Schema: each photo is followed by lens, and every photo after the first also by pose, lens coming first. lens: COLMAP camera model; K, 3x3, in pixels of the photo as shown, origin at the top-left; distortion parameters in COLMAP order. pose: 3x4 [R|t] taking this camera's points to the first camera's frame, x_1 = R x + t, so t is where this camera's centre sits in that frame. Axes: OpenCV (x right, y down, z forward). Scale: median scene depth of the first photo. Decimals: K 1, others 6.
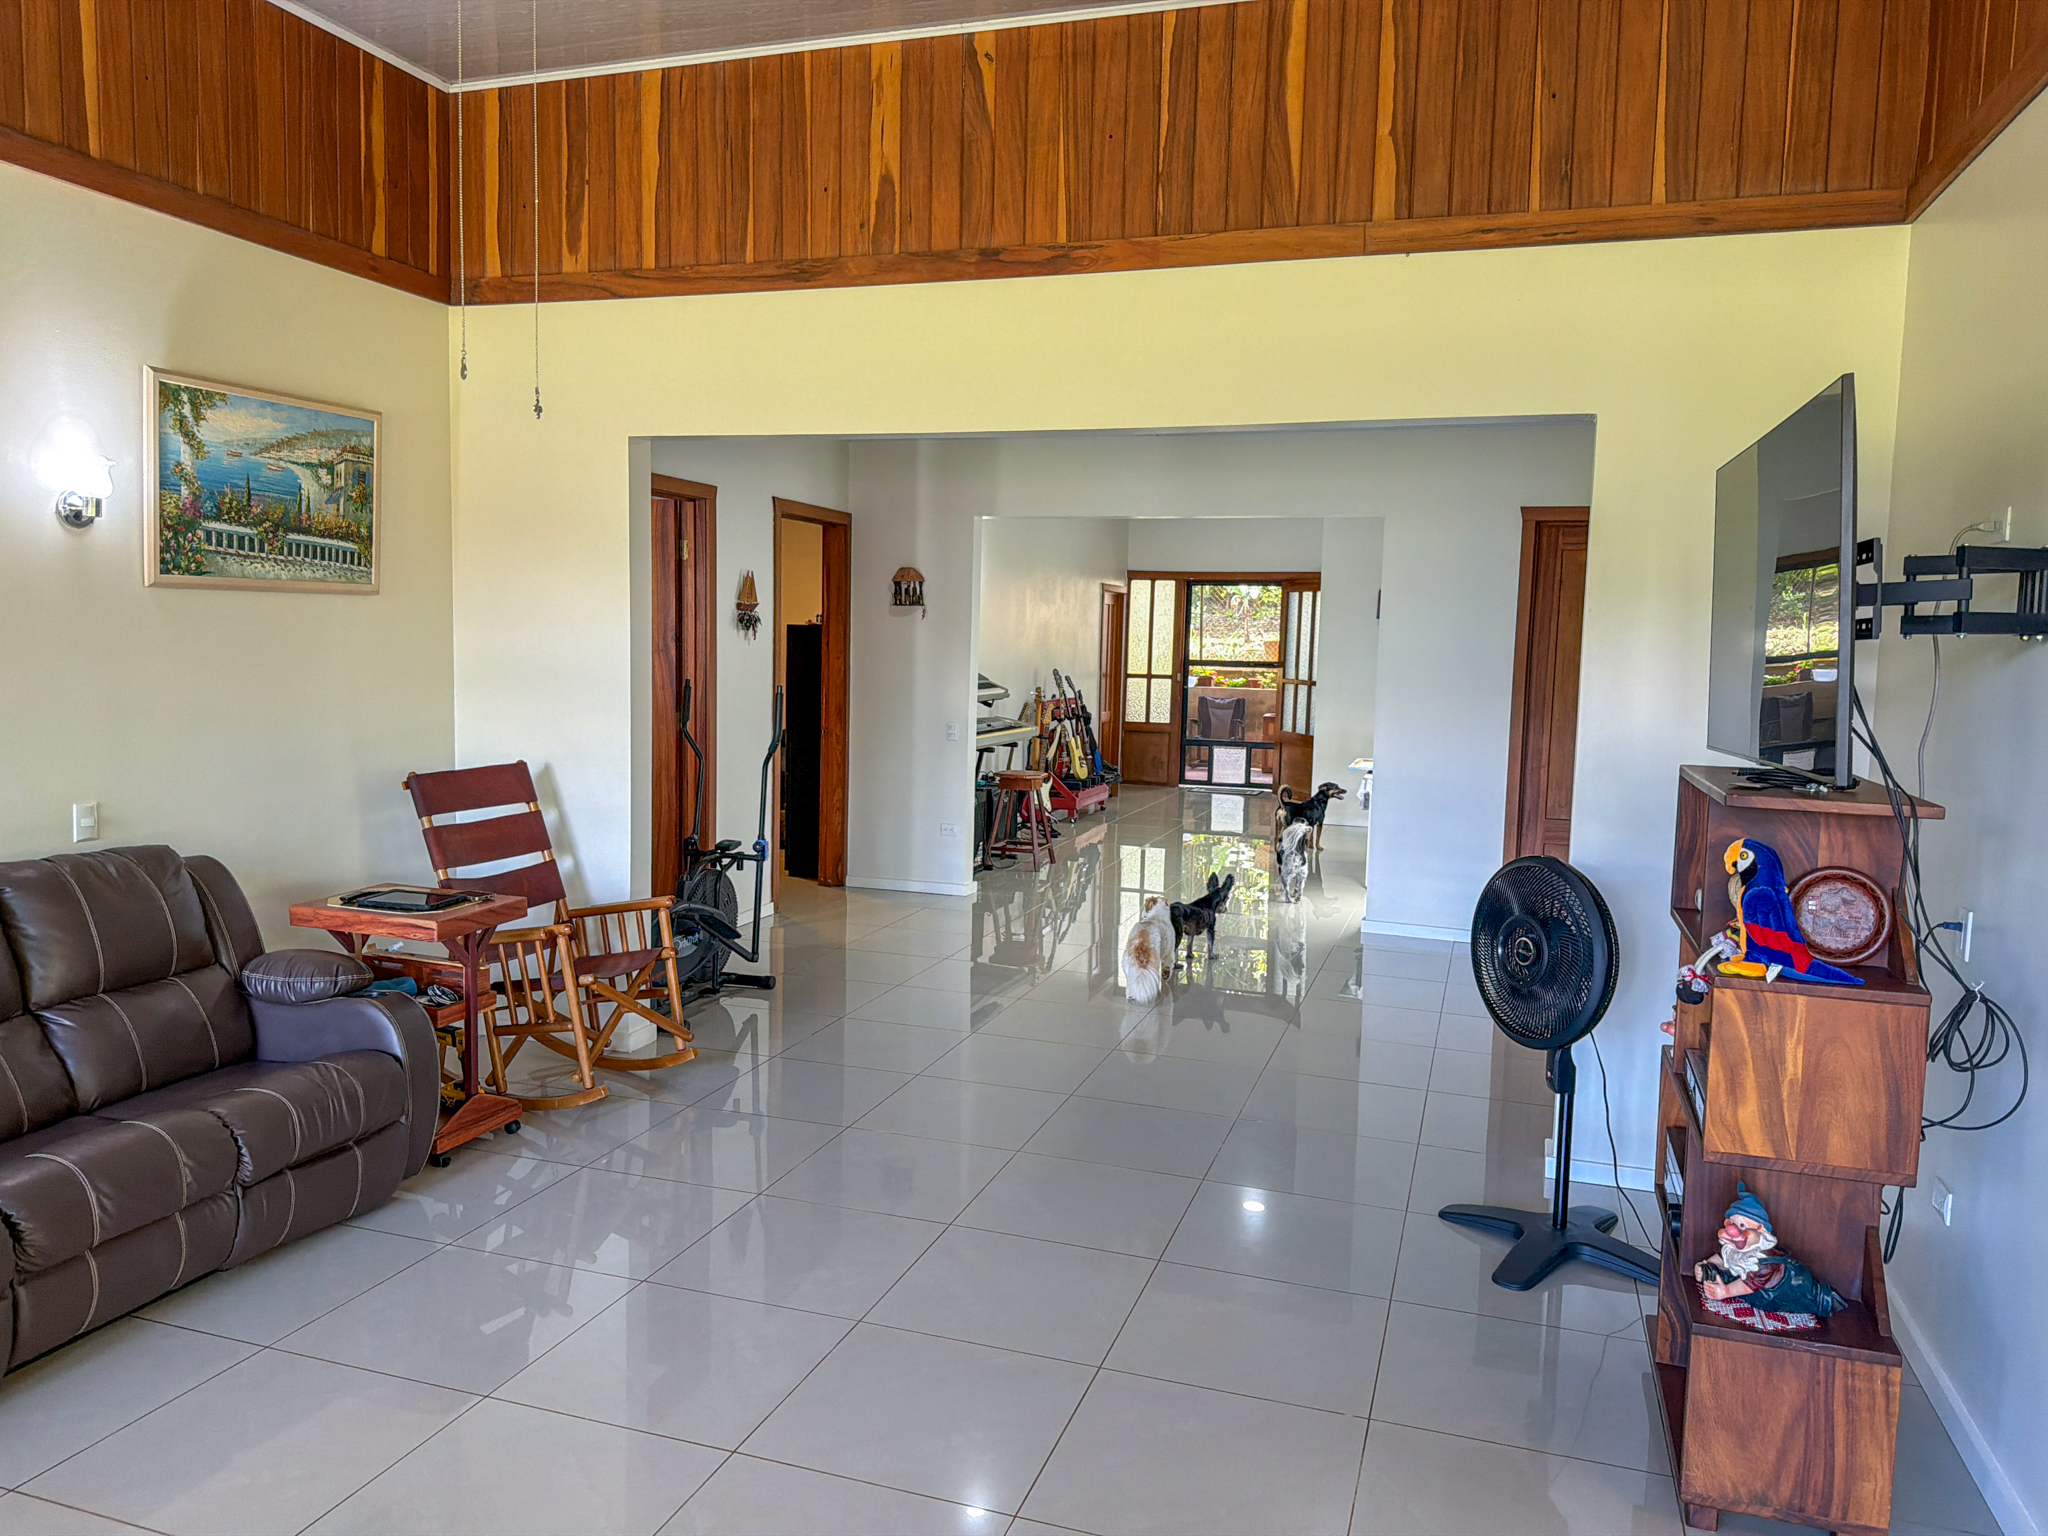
lens RADIAL K [[1429.8, 0, 1027.7], [0, 1429.8, 775.4], [0, 0, 1]] dist [0.150951, -0.297686]
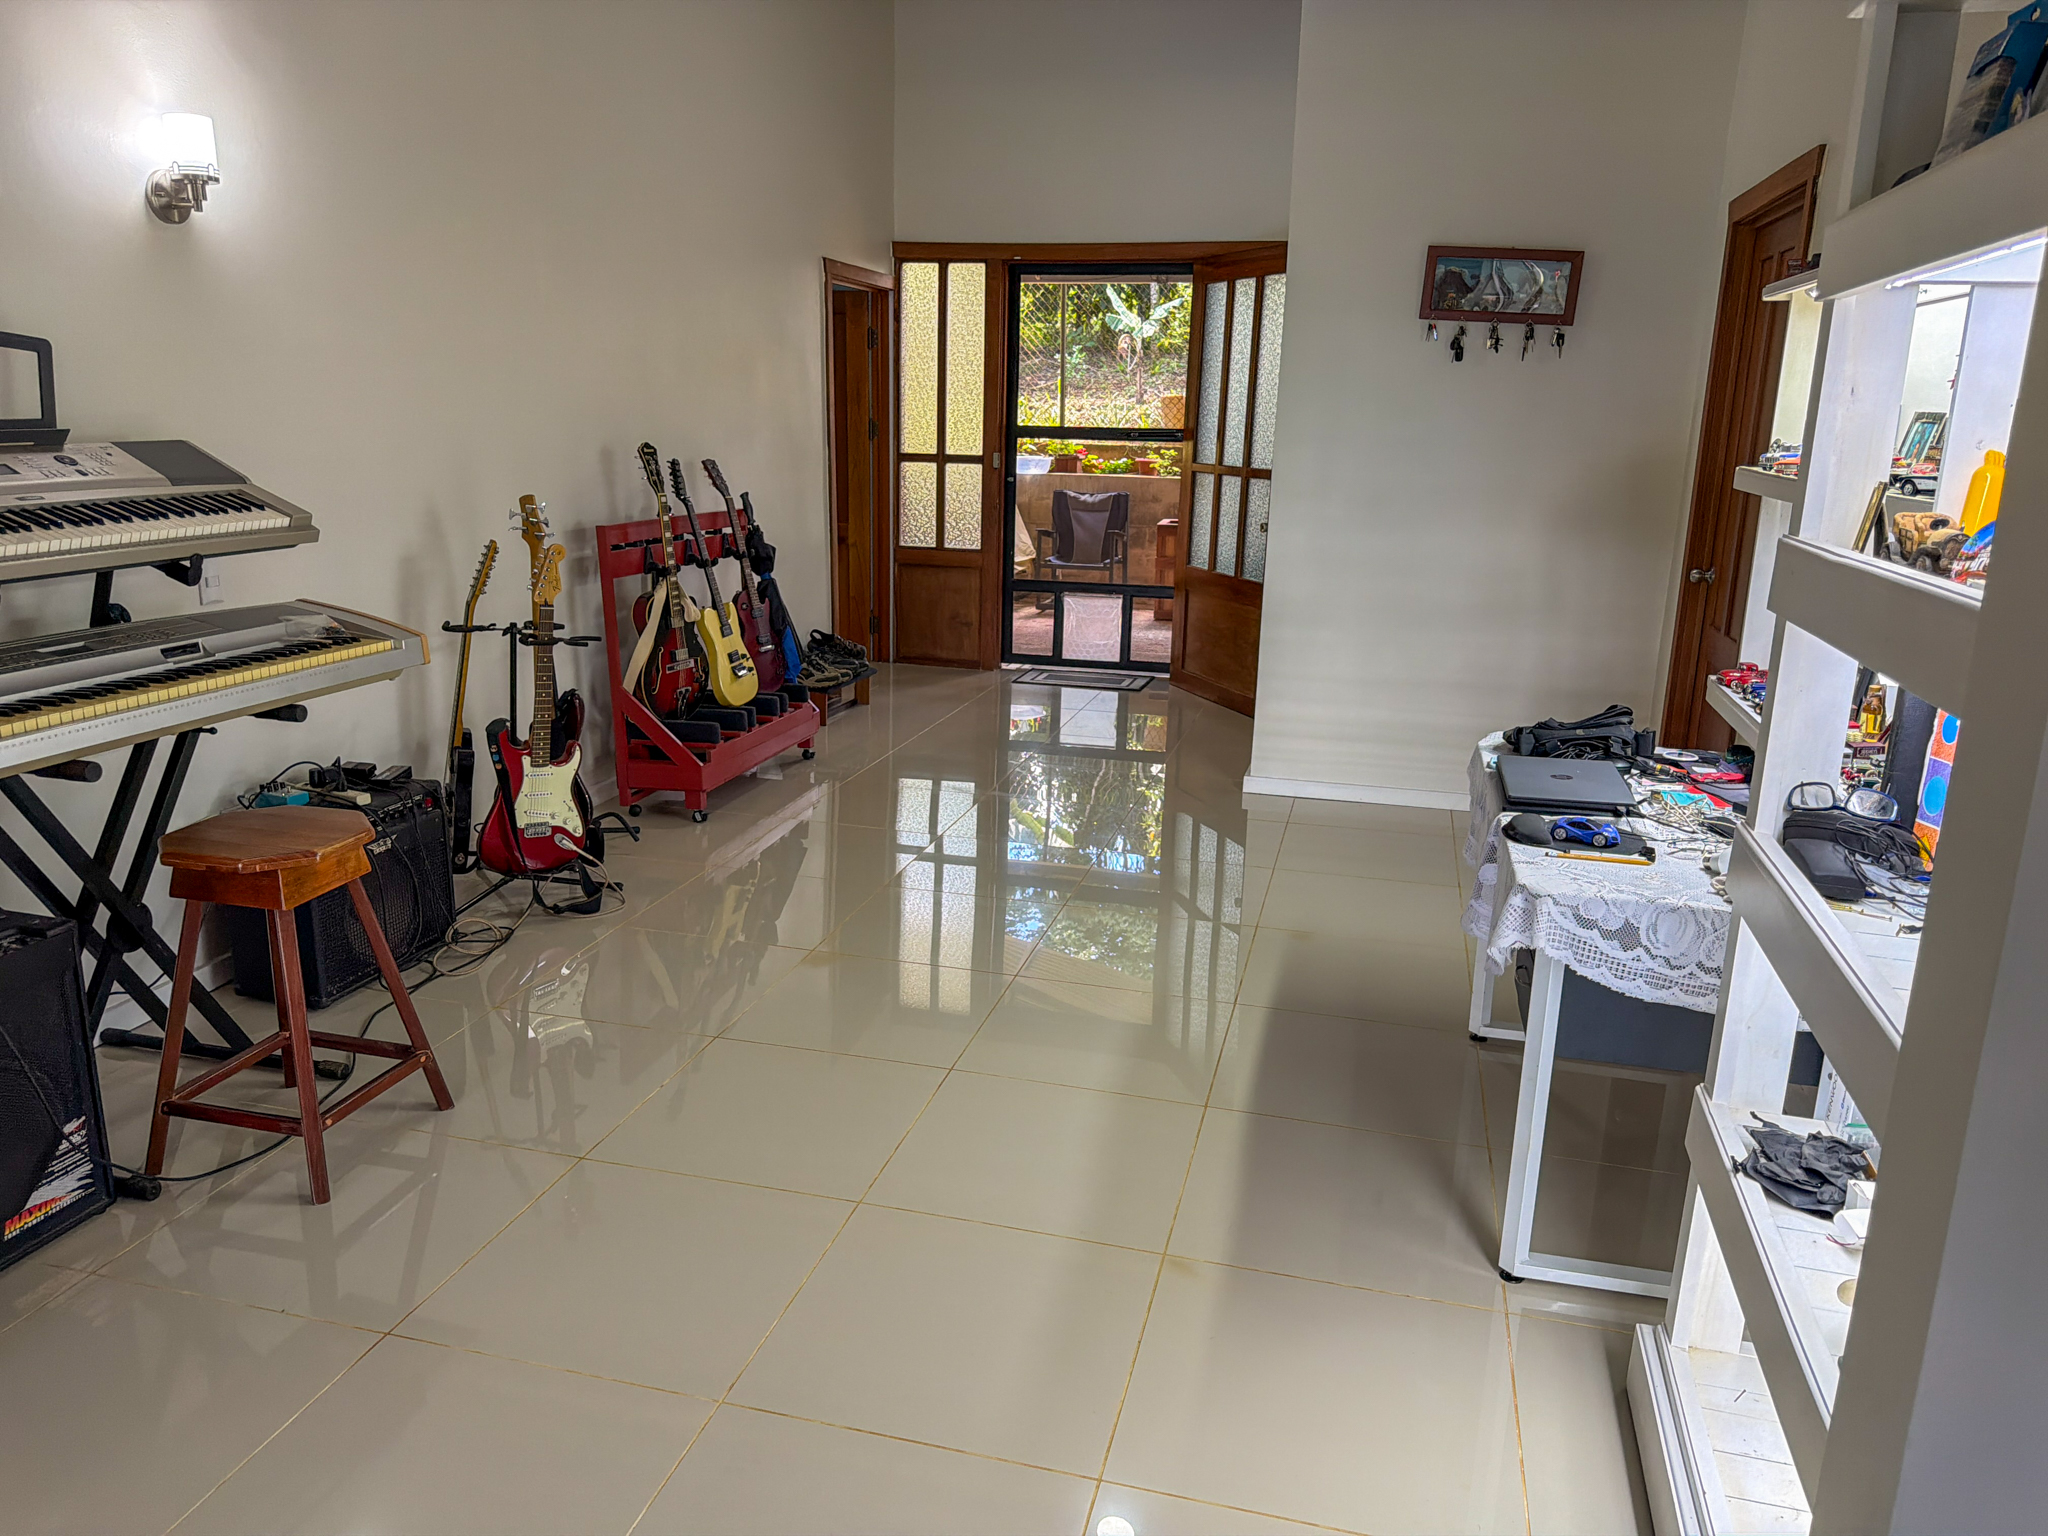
lens RADIAL K [[1429.8, 0, 1027.7], [0, 1429.8, 775.4], [0, 0, 1]] dist [0.150951, -0.297686]
pose [[0.997601, -0.018665, 0.066664, 0.079345], [0.008262, 0.988185, 0.153043, -0.034928], [-0.068733, -0.152125, 0.985968, 0.461846]]
